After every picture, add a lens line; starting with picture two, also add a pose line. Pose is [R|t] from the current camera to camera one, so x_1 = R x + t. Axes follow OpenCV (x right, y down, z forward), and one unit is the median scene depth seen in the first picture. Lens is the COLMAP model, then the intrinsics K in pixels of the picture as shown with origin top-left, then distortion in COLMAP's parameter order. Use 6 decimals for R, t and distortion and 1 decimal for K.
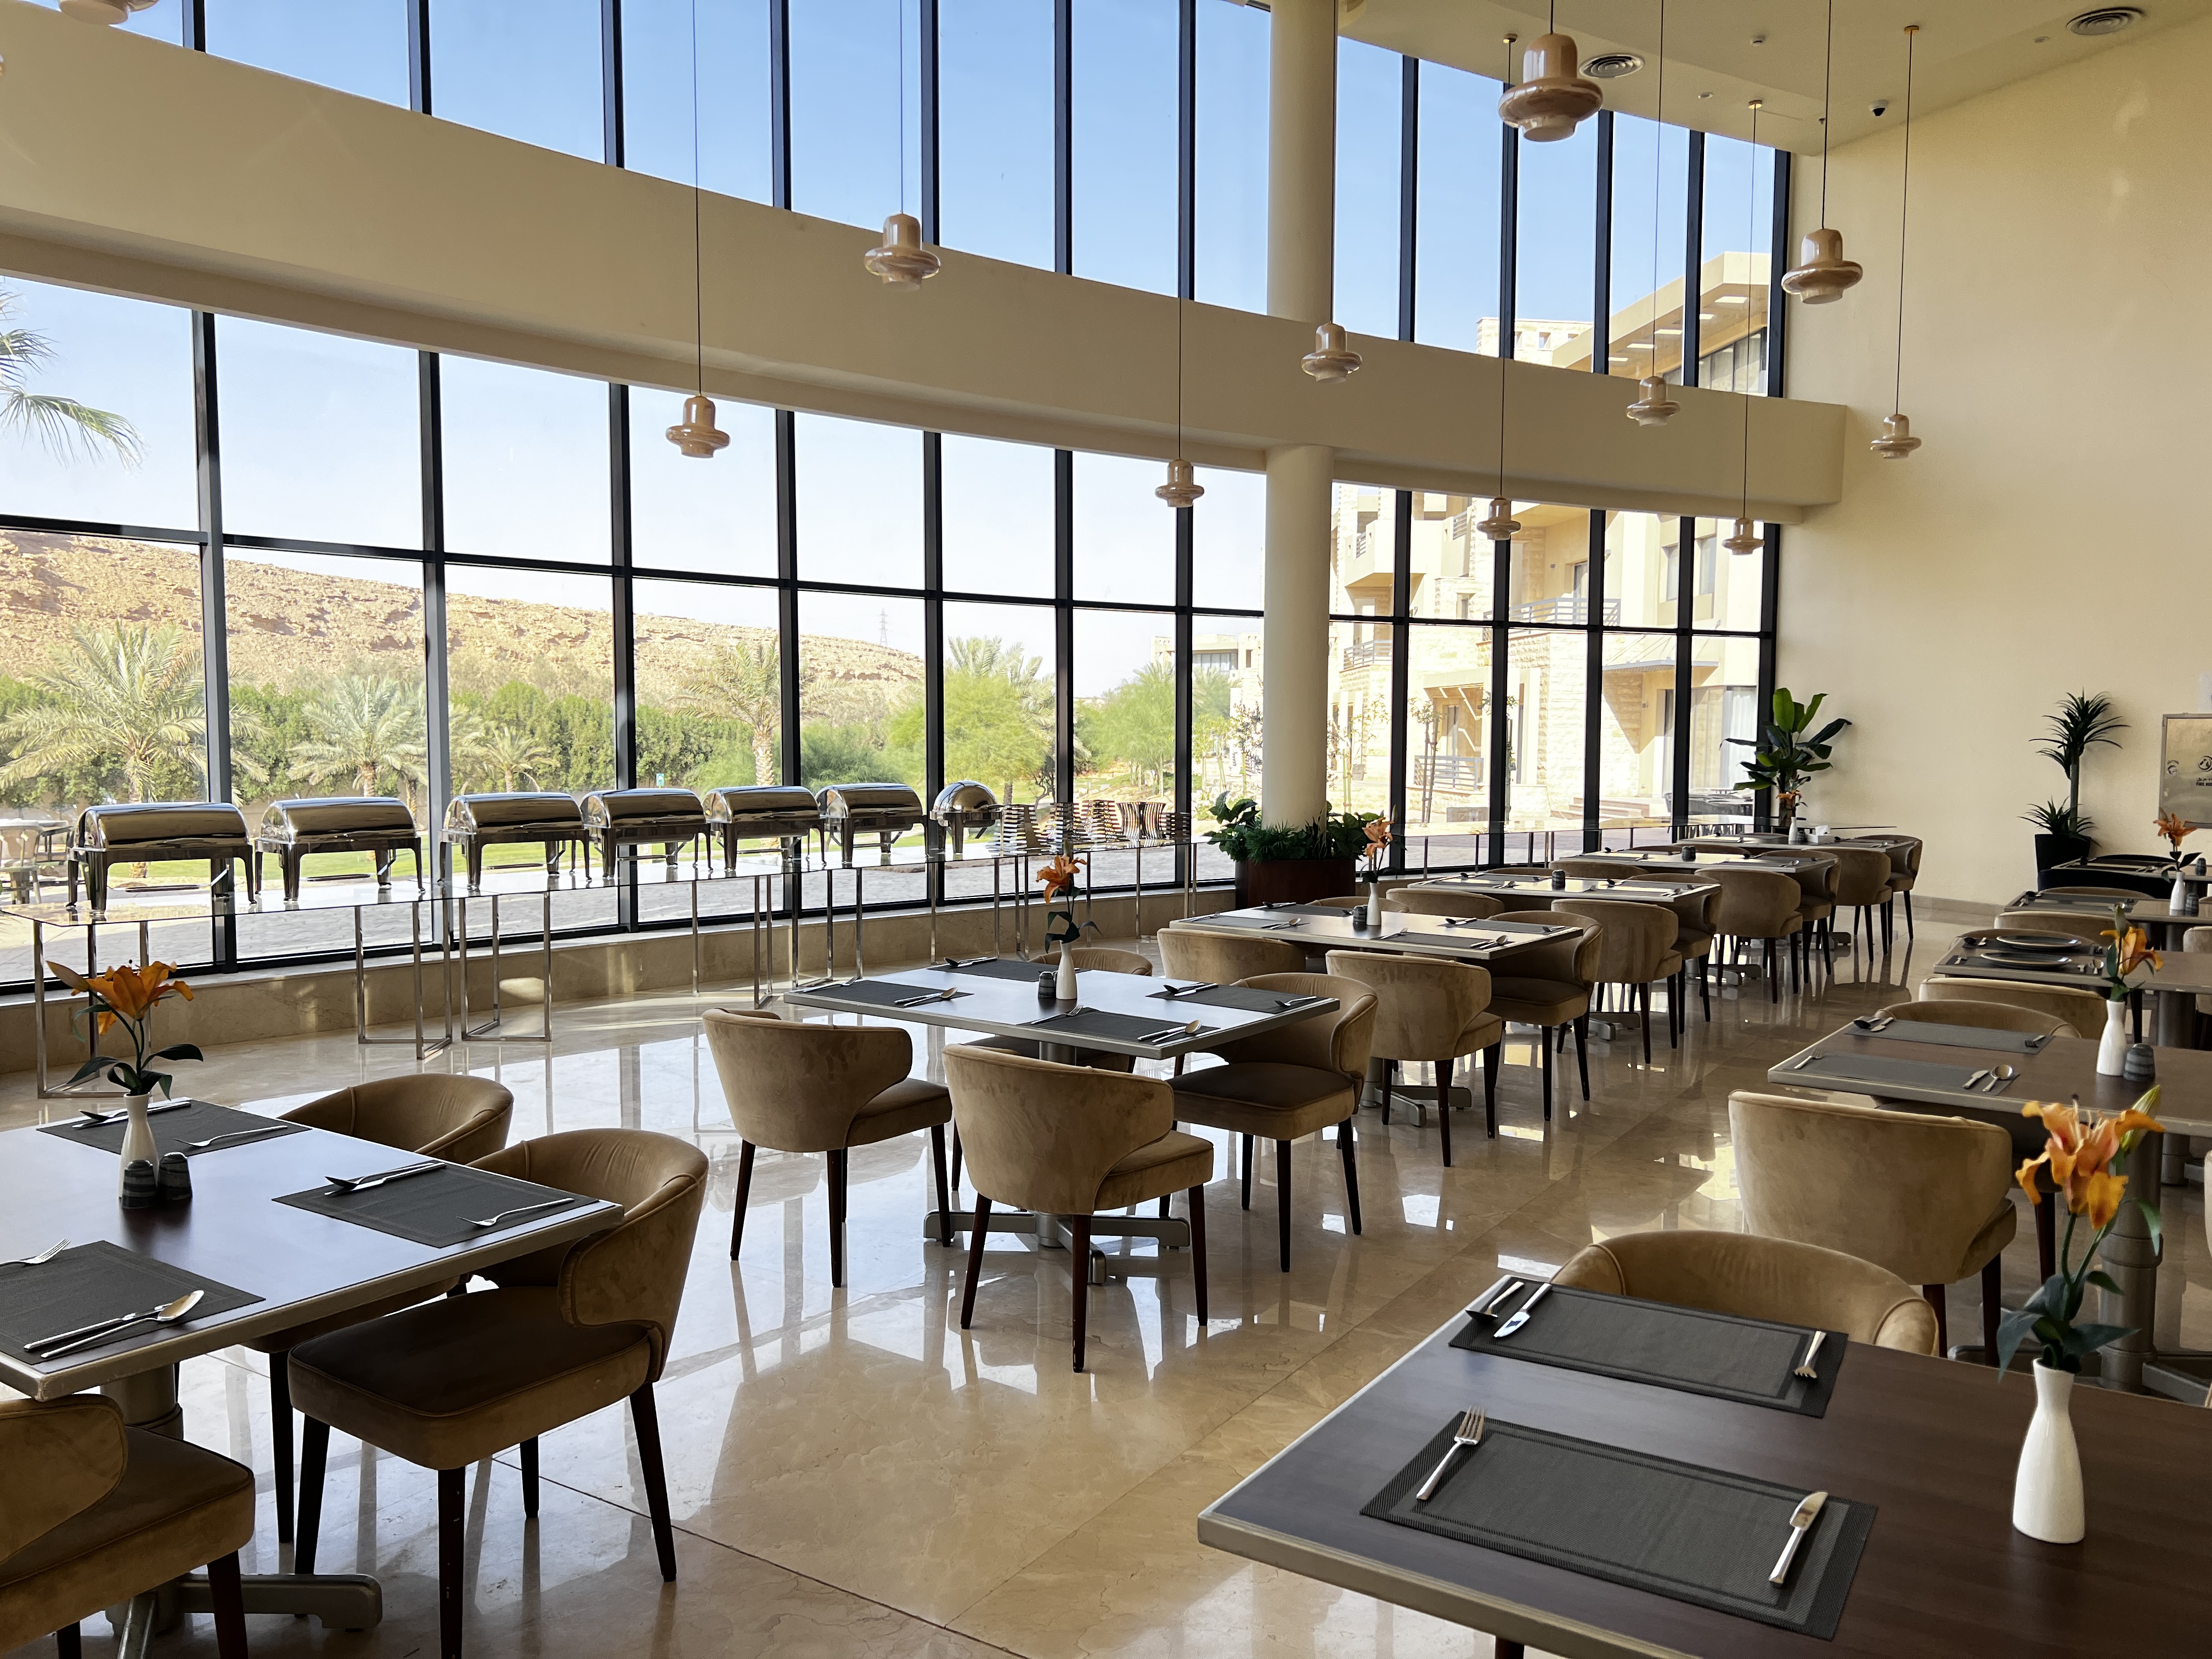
lens RADIAL K [[1689.8, 0, 1106.0], [0, 1689.8, 829.5], [0, 0, 1]] dist [-0.027972, 0.045445]
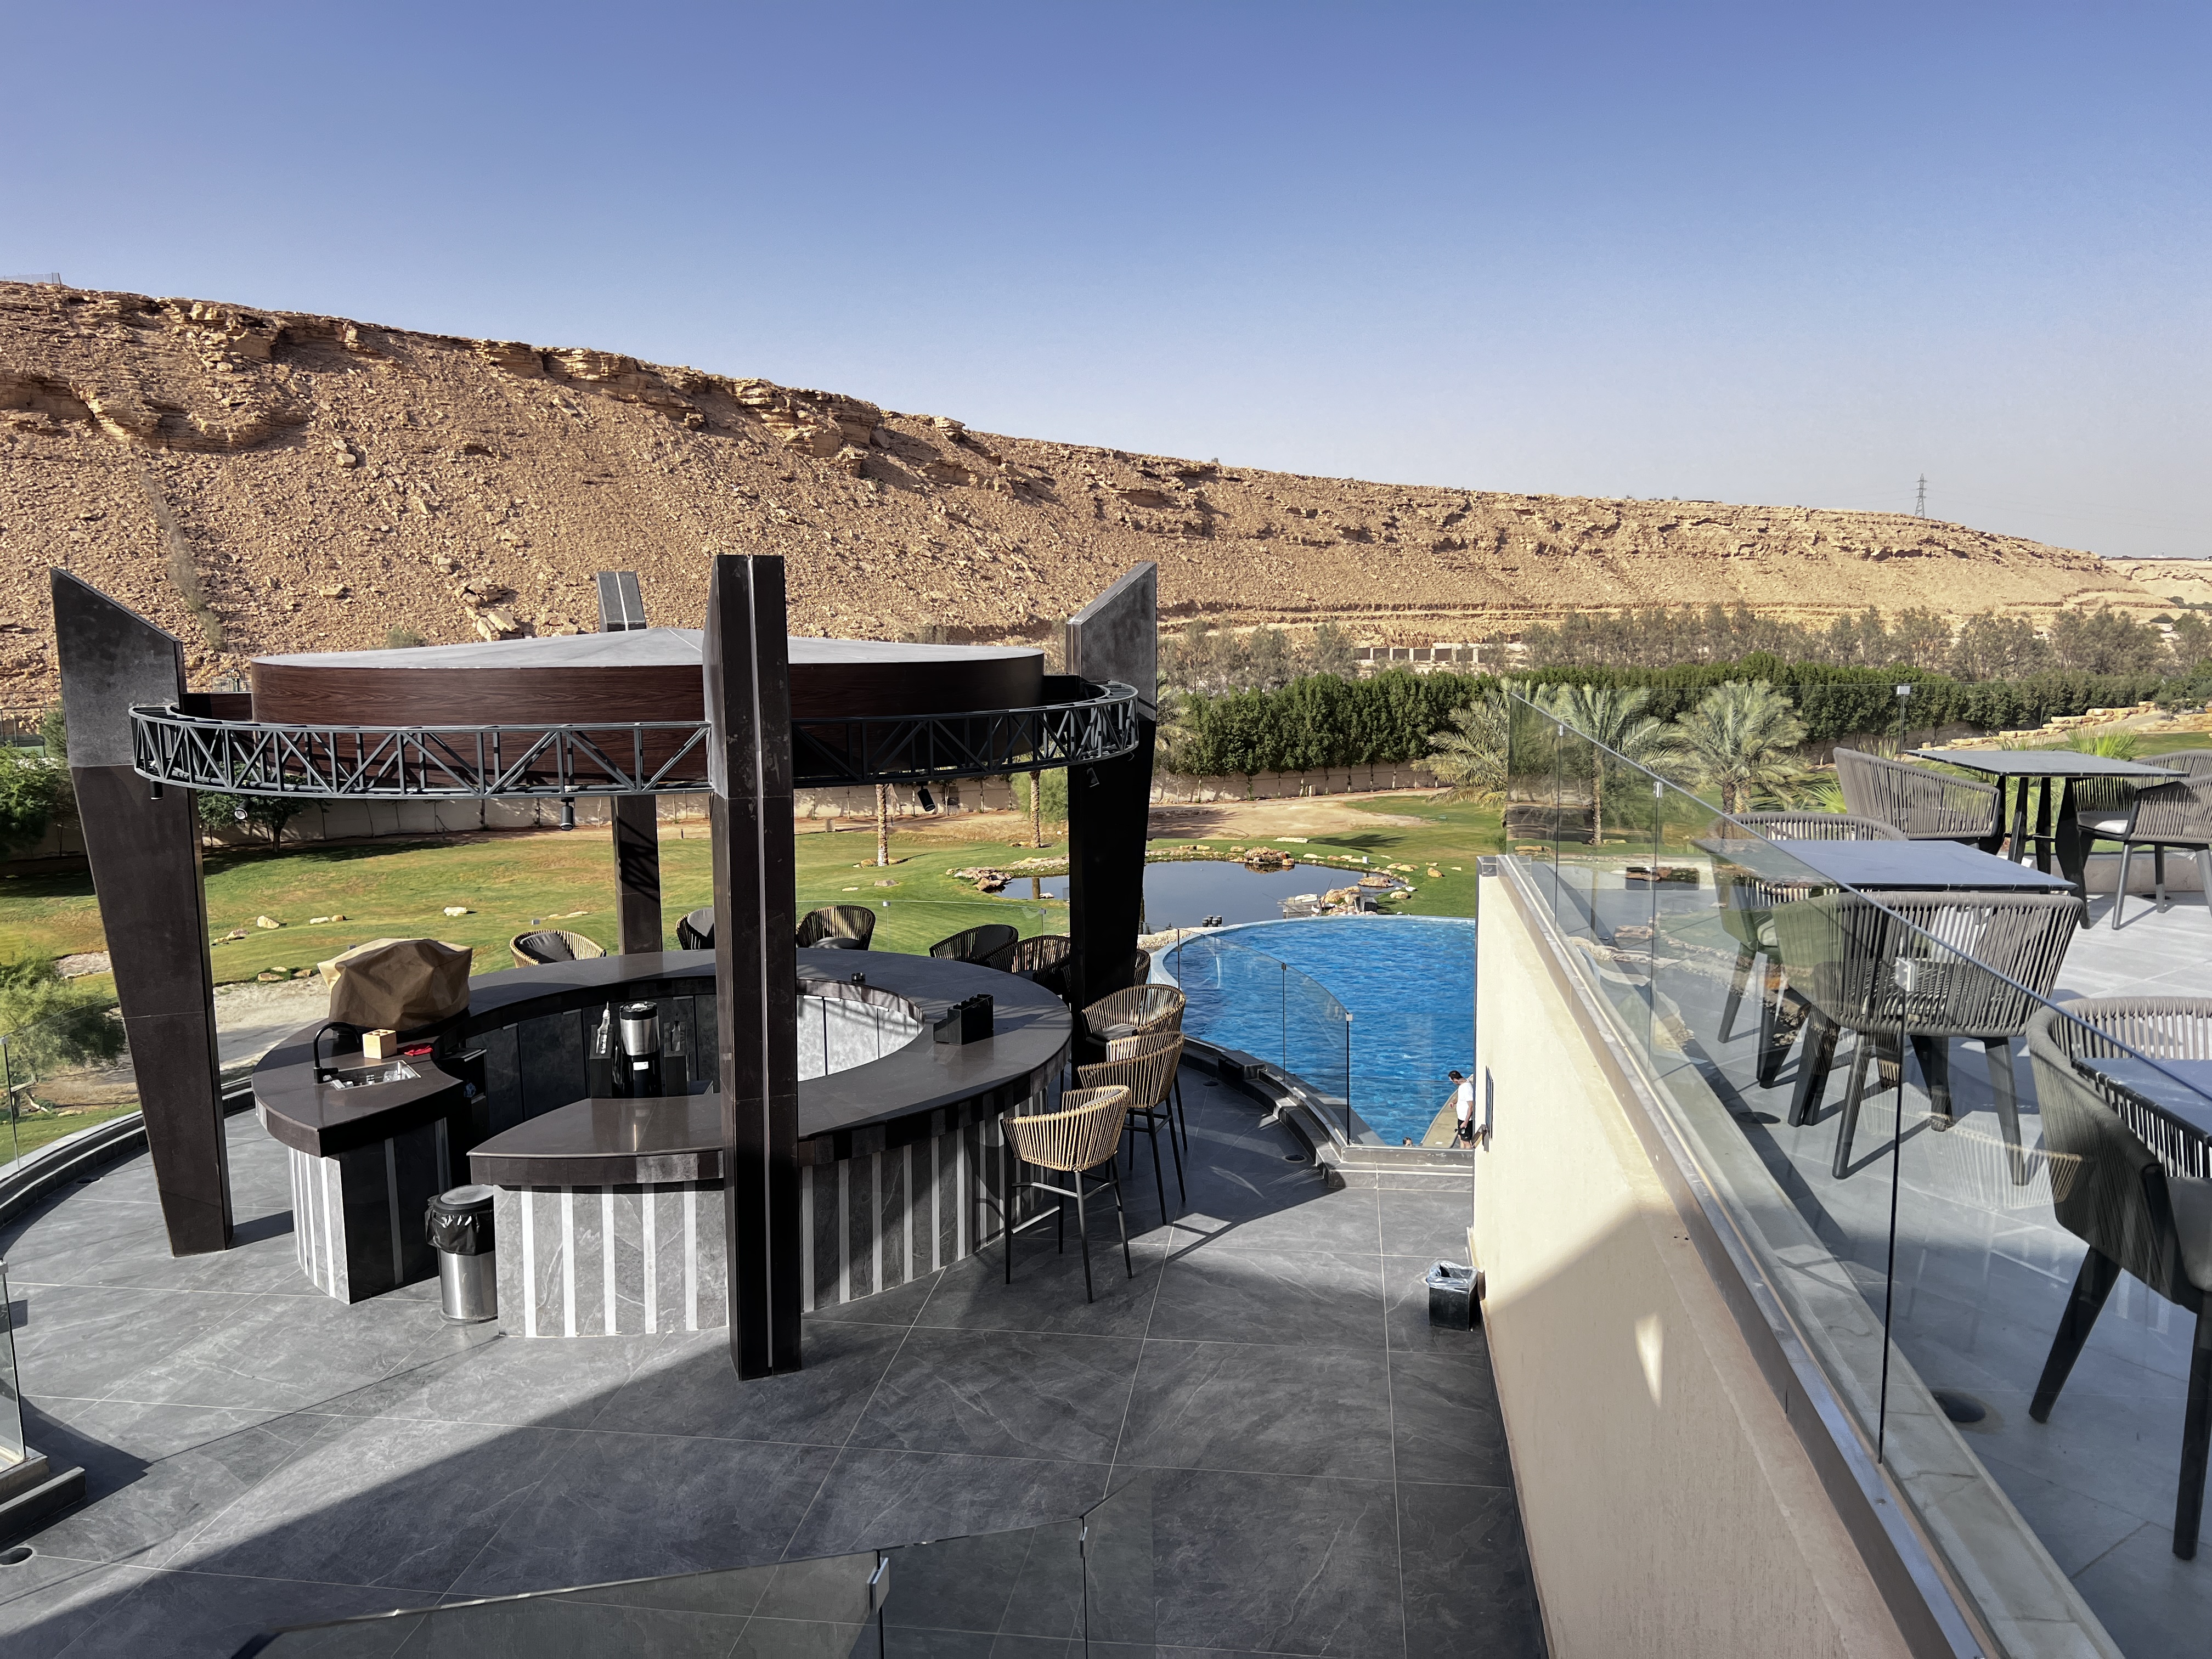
lens RADIAL K [[1667.3, 0, 1098.0], [0, 1667.3, 843.5], [0, 0, 1]] dist [0.036640, -0.037271]
pose [[0.843627, 0.065337, -0.532940, -0.098000], [-0.019671, 0.995663, 0.090926, -0.047868], [0.536570, -0.066224, 0.841253, -0.243836]]
